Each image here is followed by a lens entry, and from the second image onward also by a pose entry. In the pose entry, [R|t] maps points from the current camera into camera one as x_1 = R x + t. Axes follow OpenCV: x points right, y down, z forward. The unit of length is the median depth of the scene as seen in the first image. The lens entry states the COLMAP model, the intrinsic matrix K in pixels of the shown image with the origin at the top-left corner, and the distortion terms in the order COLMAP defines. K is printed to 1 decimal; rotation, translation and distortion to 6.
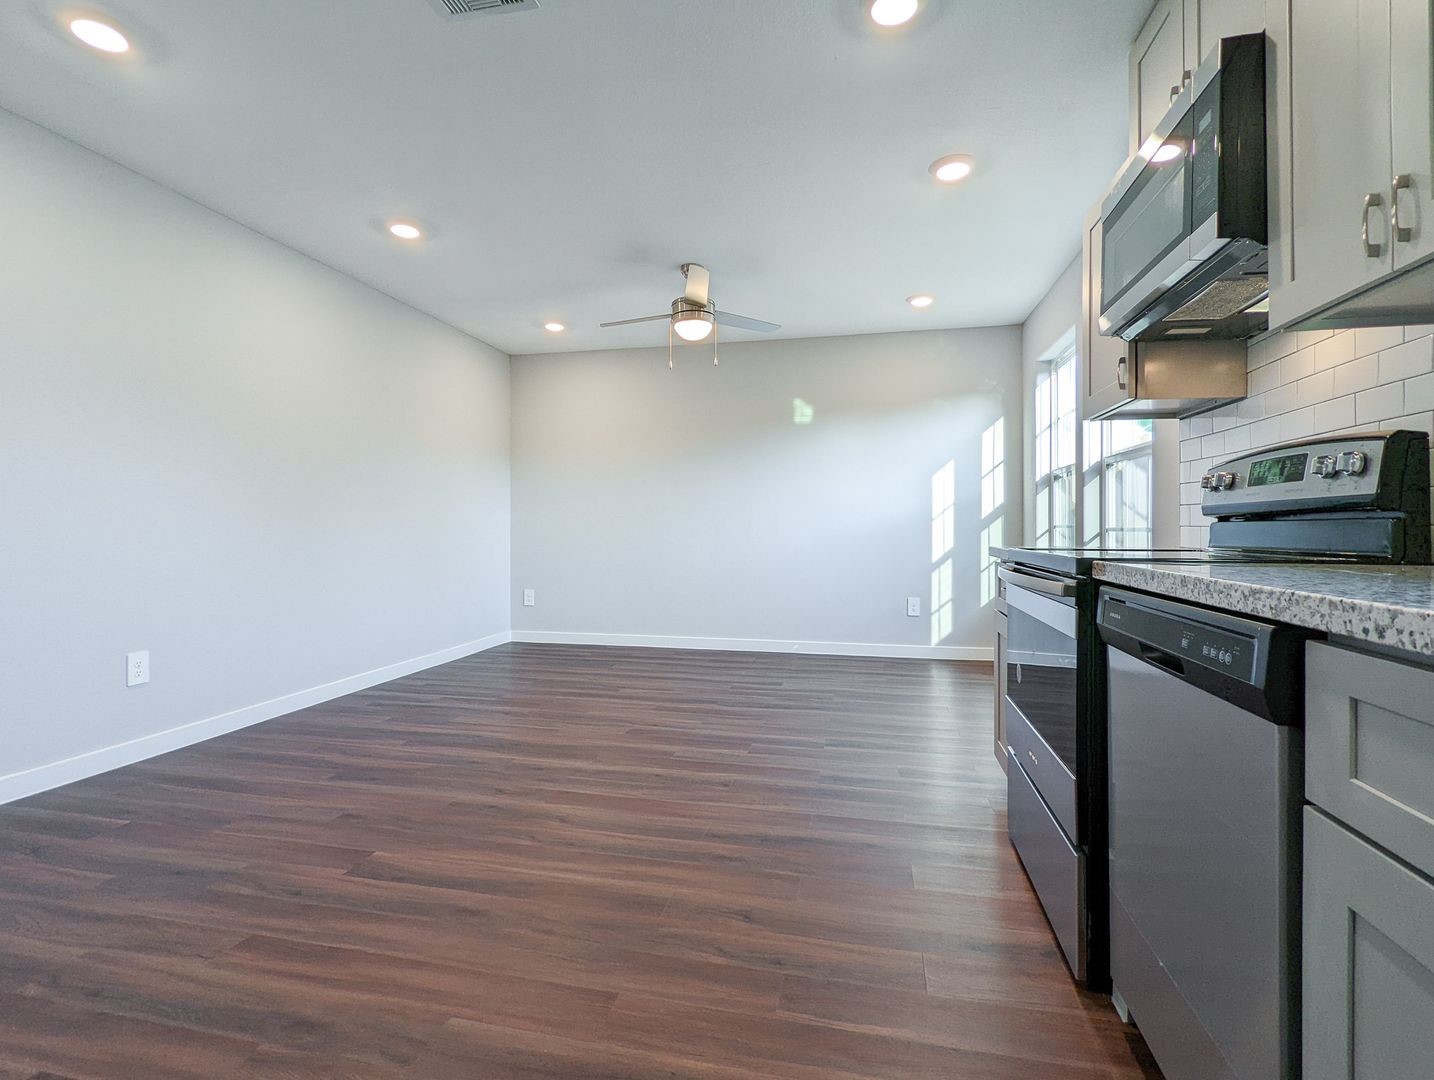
lens RADIAL K [[685.5, 0, 720.5], [0, 685.5, 526.2], [0, 0, 1]] dist [0.000180, -0.000035]
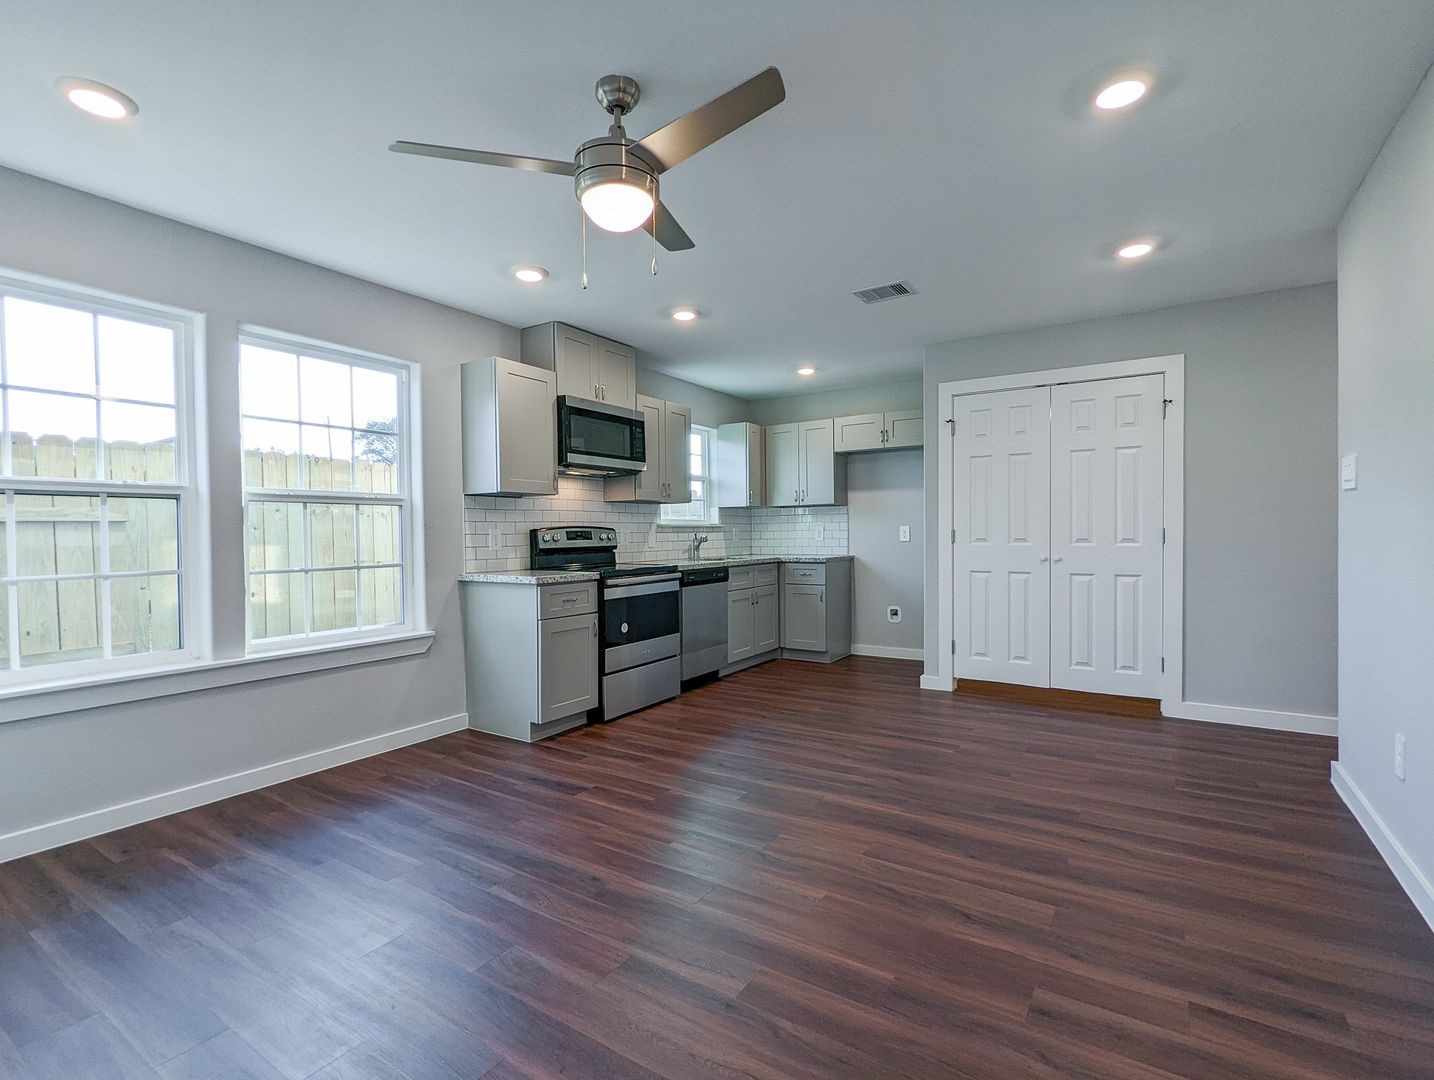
lens RADIAL K [[680.8, 0, 705.9], [0, 680.8, 546.6], [0, 0, 1]] dist [-0.001226, -0.000626]
pose [[-0.929893, 0.000160, 0.367830, -0.262582], [0.008123, 0.999765, 0.020099, -0.034632], [-0.367741, 0.021678, -0.929676, 1.317155]]
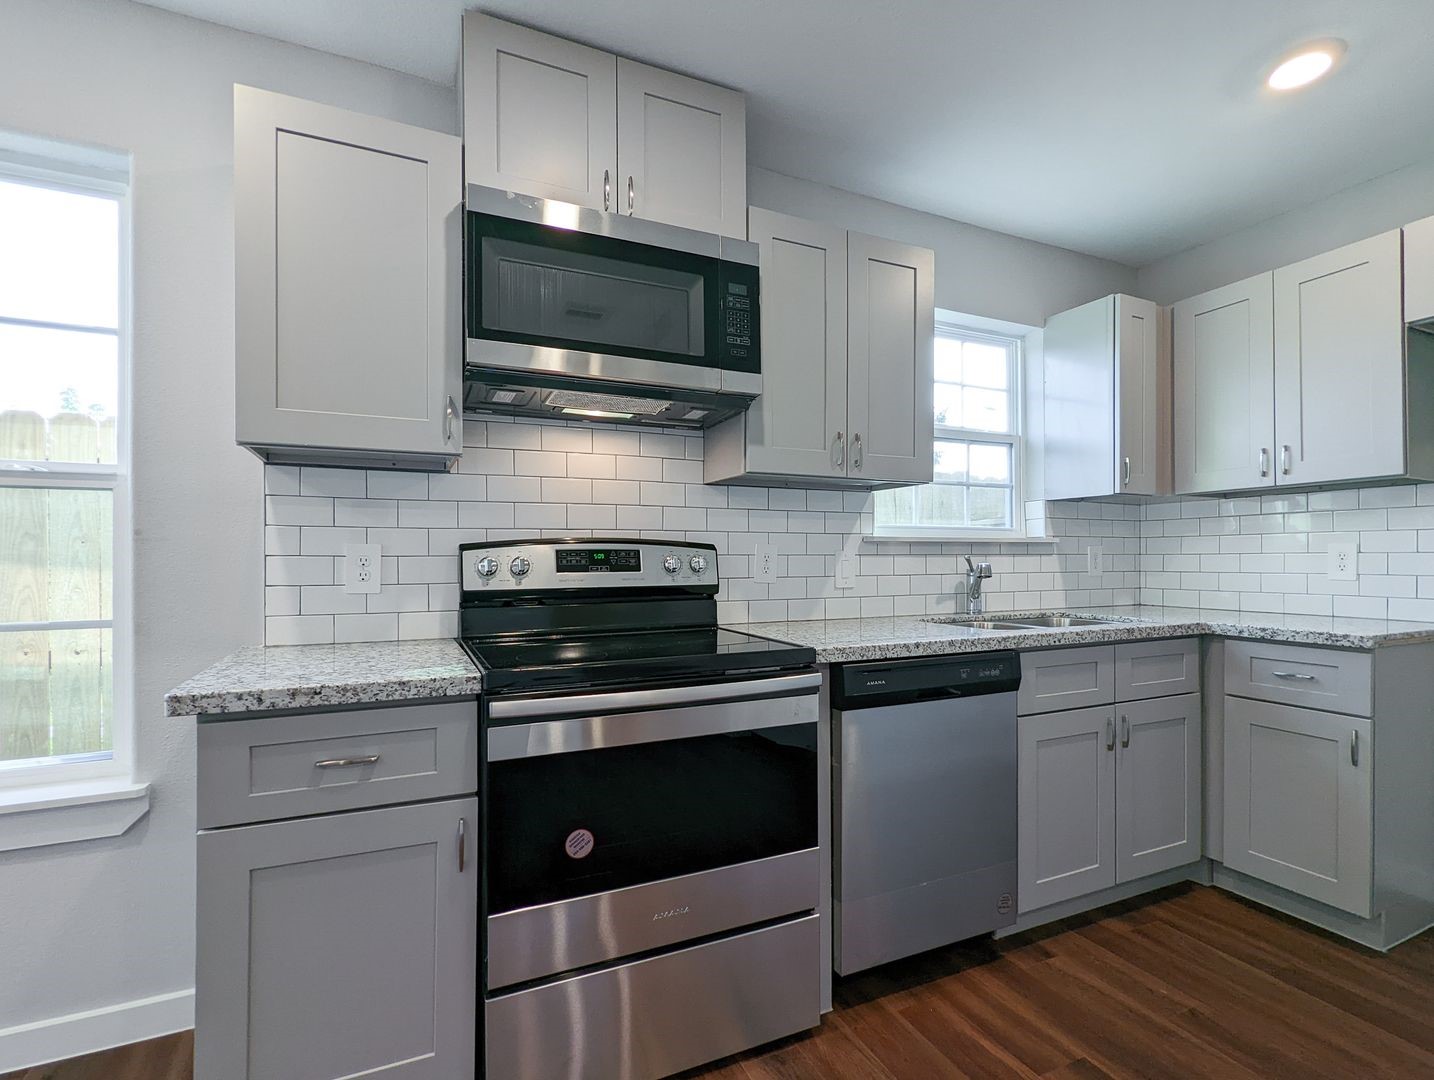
lens RADIAL K [[693.4, 0, 711.0], [0, 693.4, 557.1], [0, 0, 1]] dist [-0.000830, -0.000428]
pose [[-0.595842, -0.000547, 0.803102, -0.095461], [0.000224, 1.000000, 0.000846, -0.034814], [-0.803102, 0.000684, -0.595841, 0.605977]]
